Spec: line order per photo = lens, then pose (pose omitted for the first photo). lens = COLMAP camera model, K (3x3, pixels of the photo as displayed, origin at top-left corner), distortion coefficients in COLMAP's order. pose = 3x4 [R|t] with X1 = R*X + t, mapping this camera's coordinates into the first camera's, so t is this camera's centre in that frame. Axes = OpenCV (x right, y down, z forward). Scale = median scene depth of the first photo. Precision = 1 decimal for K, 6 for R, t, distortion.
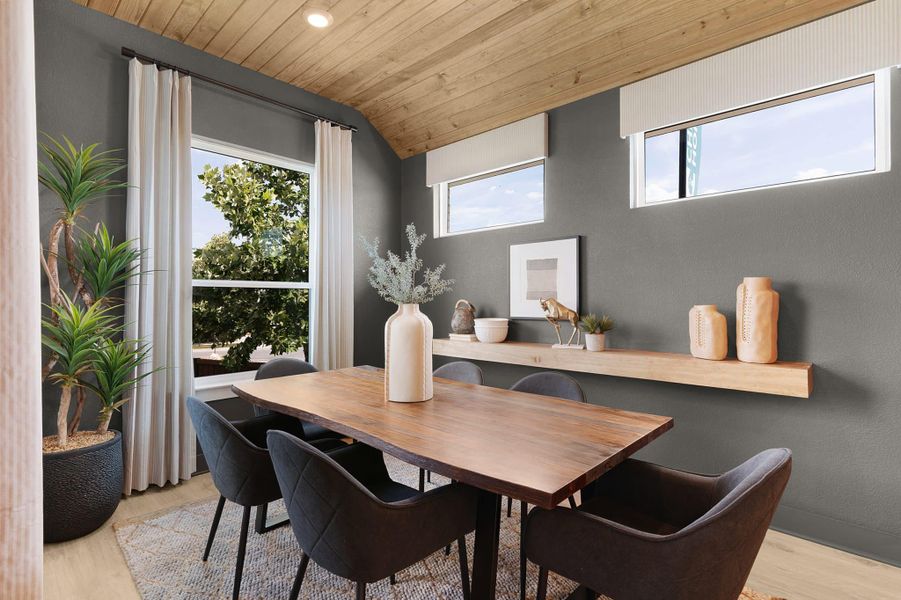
lens RADIAL K [[437.2, 0, 446.7], [0, 437.2, 298.2], [0, 0, 1]] dist [0.009160, 0.000012]
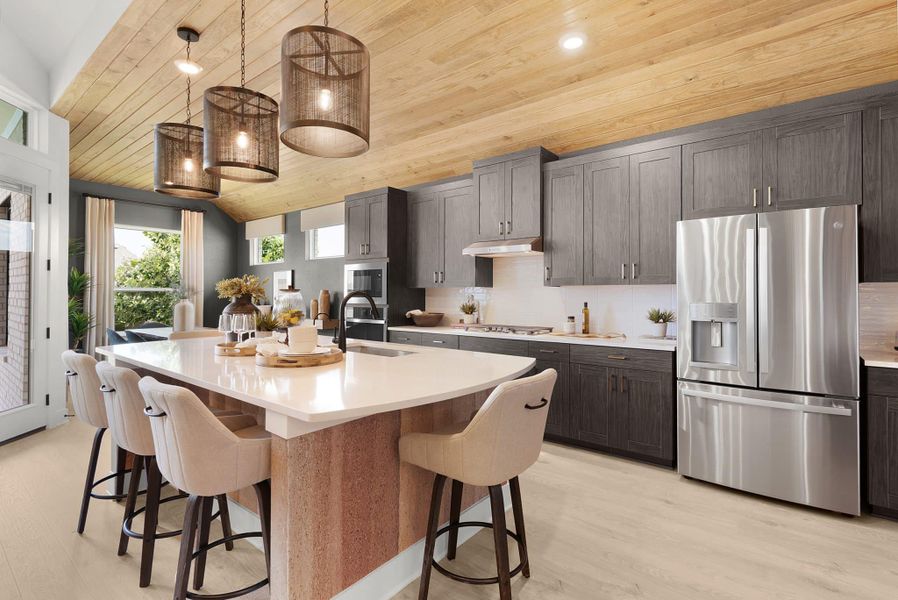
lens RADIAL K [[435.8, 0, 450.1], [0, 435.8, 296.0], [0, 0, 1]] dist [0.009160, 0.000012]
pose [[0.997470, 0.005215, 0.070901, 1.027144], [-0.005797, 0.999951, 0.008006, -0.028815], [-0.070856, -0.008397, 0.997451, -1.438216]]
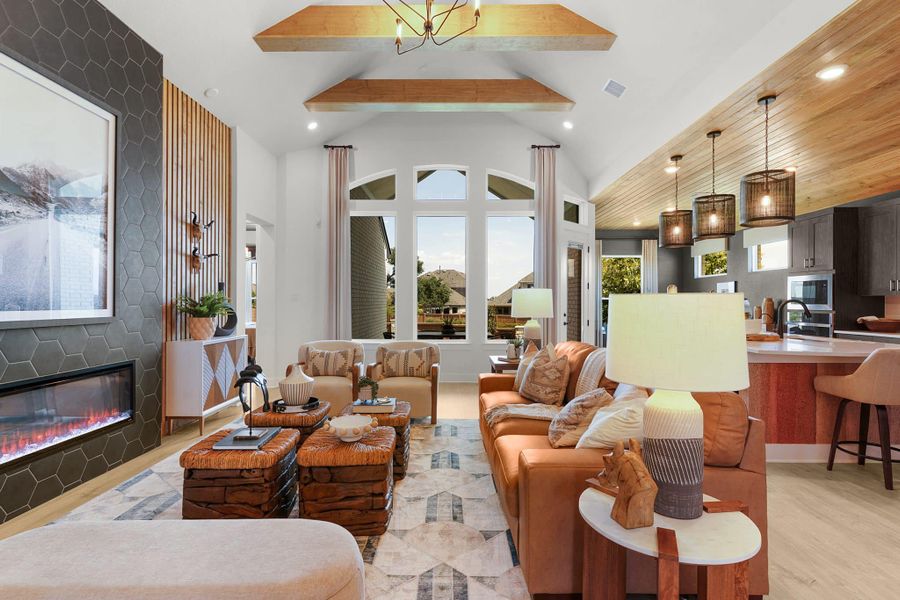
lens RADIAL K [[436.8, 0, 448.6], [0, 436.8, 299.3], [0, 0, 1]] dist [0.009160, 0.000012]
pose [[0.666203, -0.001539, -0.745769, 1.206516], [0.001676, 0.999998, -0.000567, -0.032186], [0.745769, -0.000872, 0.666205, -2.241089]]
